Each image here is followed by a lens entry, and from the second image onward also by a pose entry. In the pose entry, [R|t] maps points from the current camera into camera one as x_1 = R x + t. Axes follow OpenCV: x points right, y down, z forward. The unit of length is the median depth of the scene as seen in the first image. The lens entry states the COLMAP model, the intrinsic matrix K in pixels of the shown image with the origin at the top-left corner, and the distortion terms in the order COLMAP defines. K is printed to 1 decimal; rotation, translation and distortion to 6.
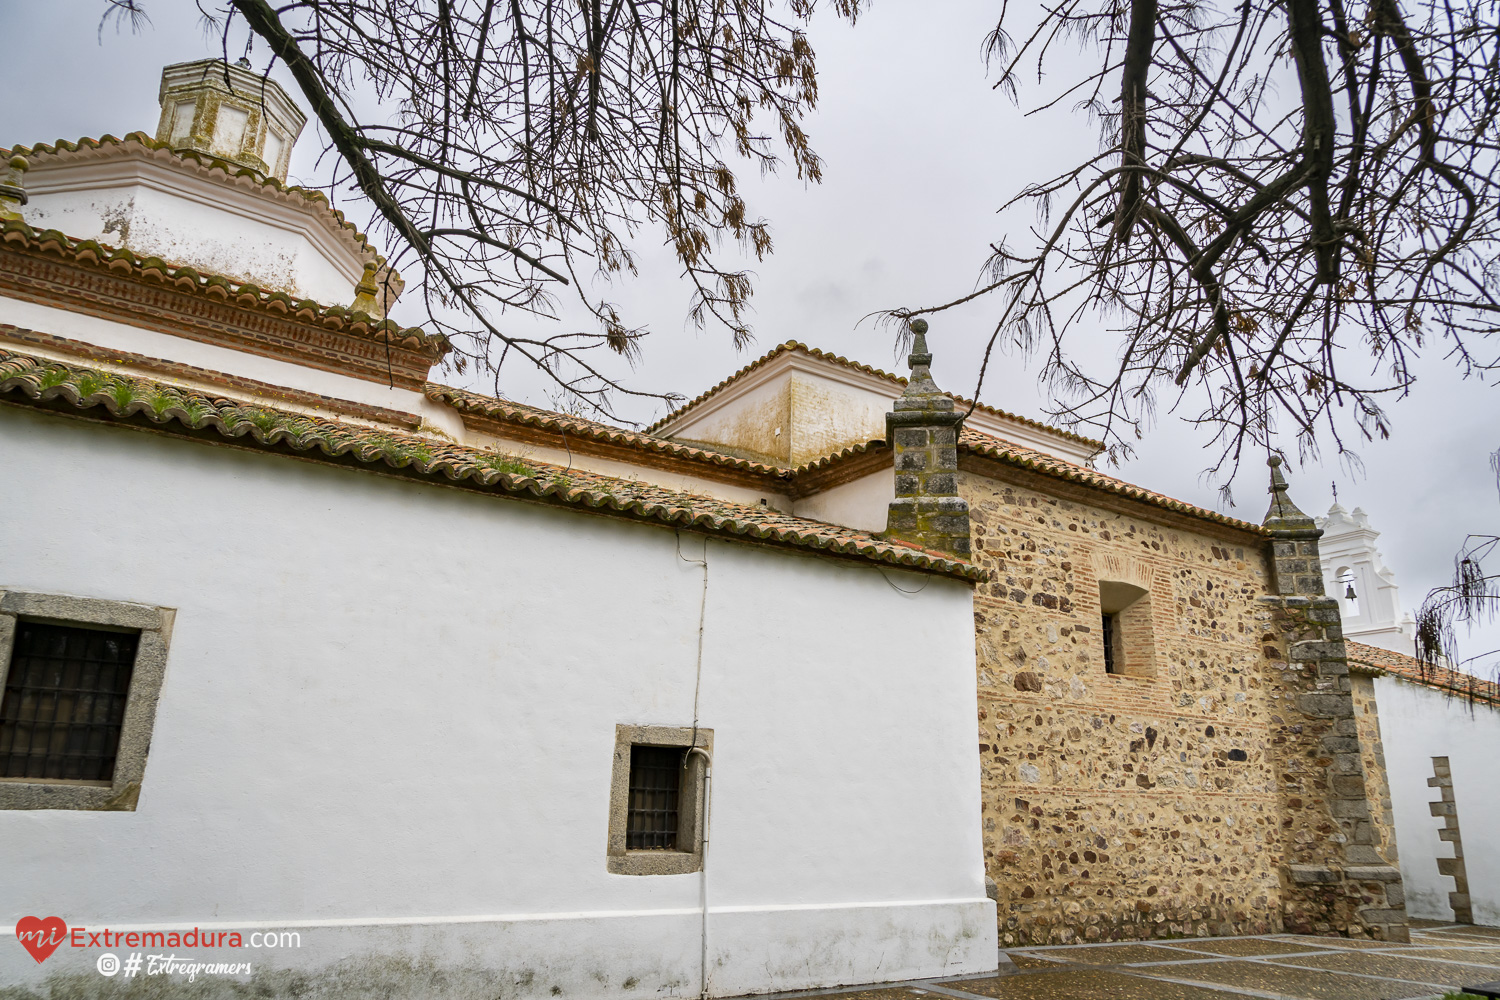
lens RADIAL K [[1014.7, 0, 750.0], [0, 1014.7, 500.0], [0, 0, 1]] dist [-0.028730, 0.000449]
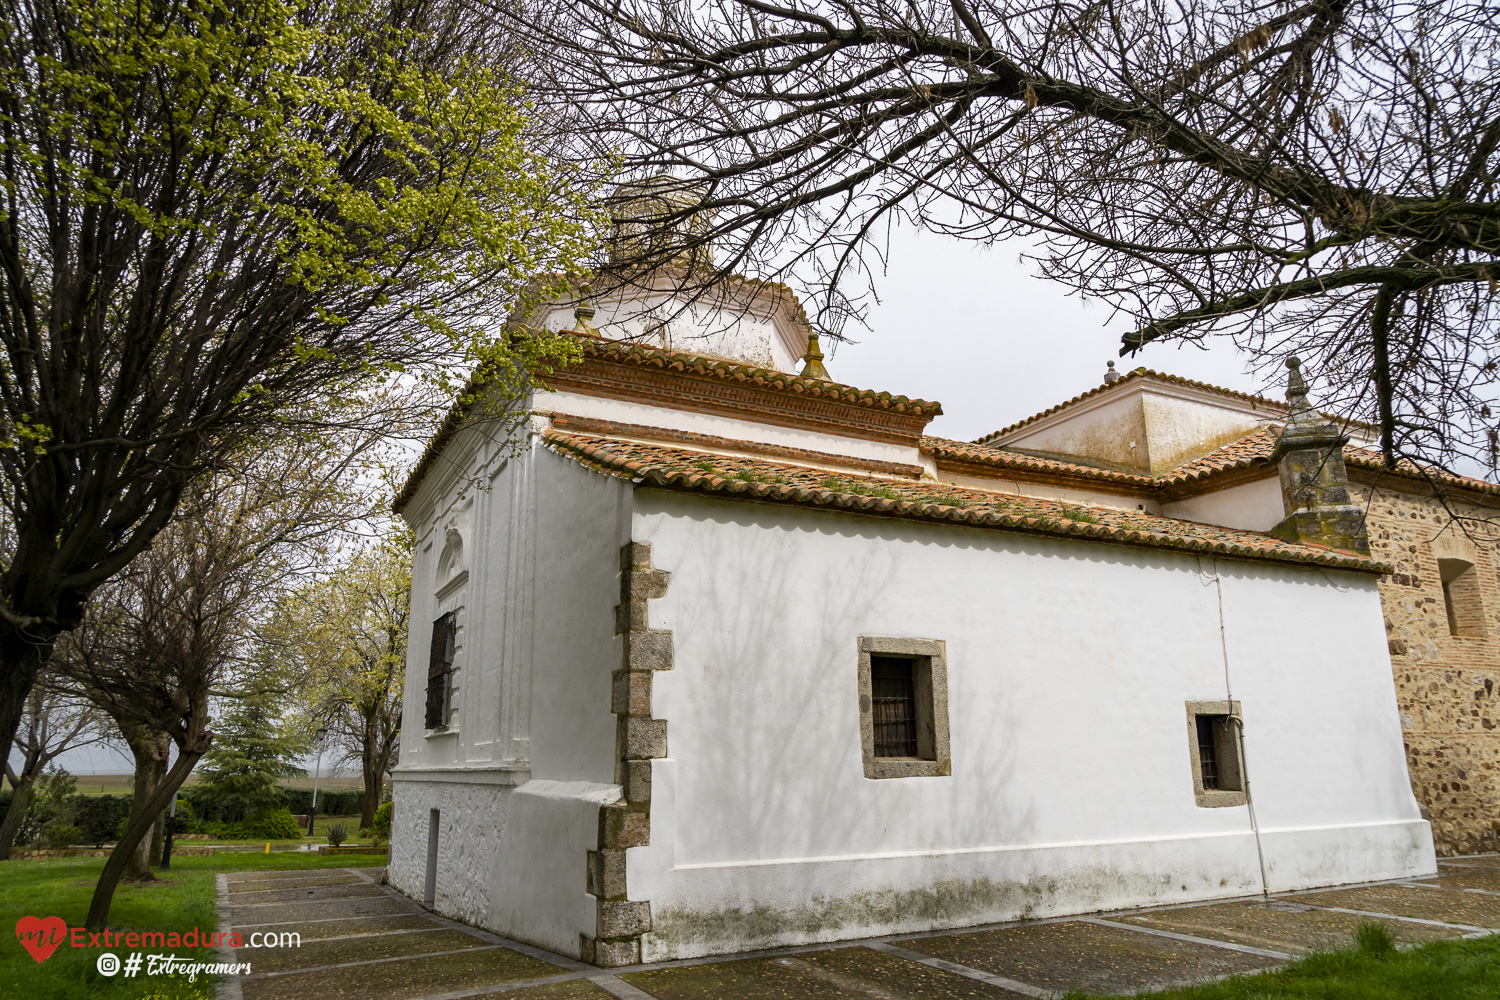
lens RADIAL K [[997.1, 0, 750.0], [0, 997.1, 500.0], [0, 0, 1]] dist [-0.025551, -0.000063]
pose [[0.992960, -0.056274, -0.104233, -0.354008], [0.060739, 0.997345, 0.040162, -0.090086], [0.101696, -0.046210, 0.993742, -0.248074]]
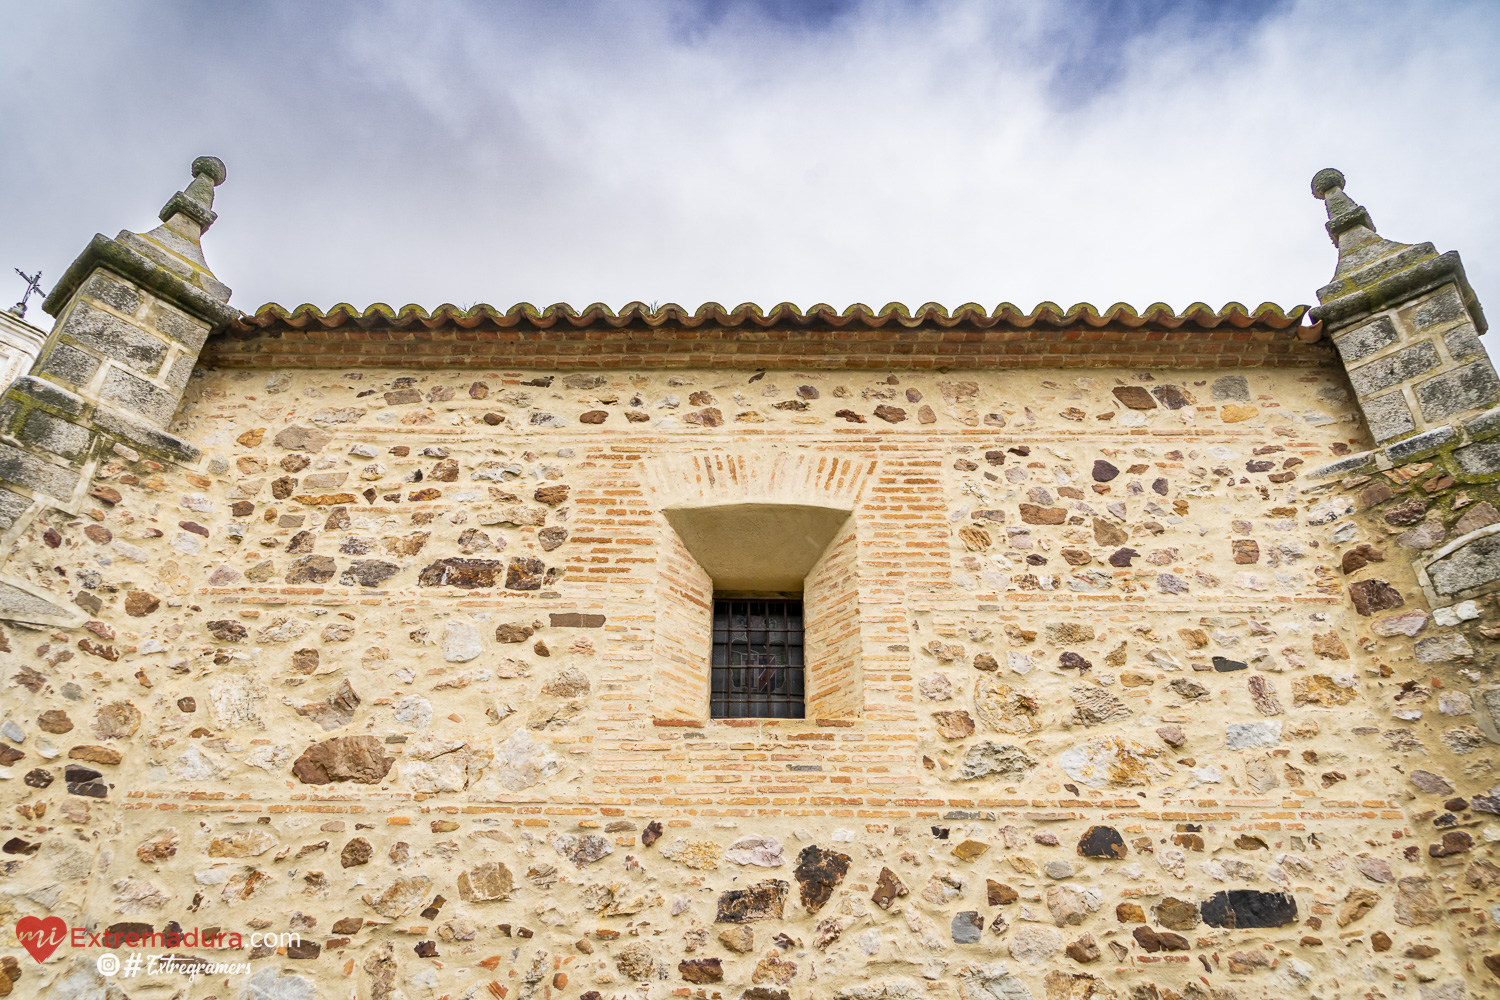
lens RADIAL K [[1014.7, 0, 750.0], [0, 1014.7, 500.0], [0, 0, 1]] dist [-0.028730, 0.000449]
pose [[0.831184, -0.313117, -0.459446, 0.604619], [0.175082, 0.931707, -0.318227, 0.230182], [0.527712, 0.184065, 0.829241, 0.698730]]
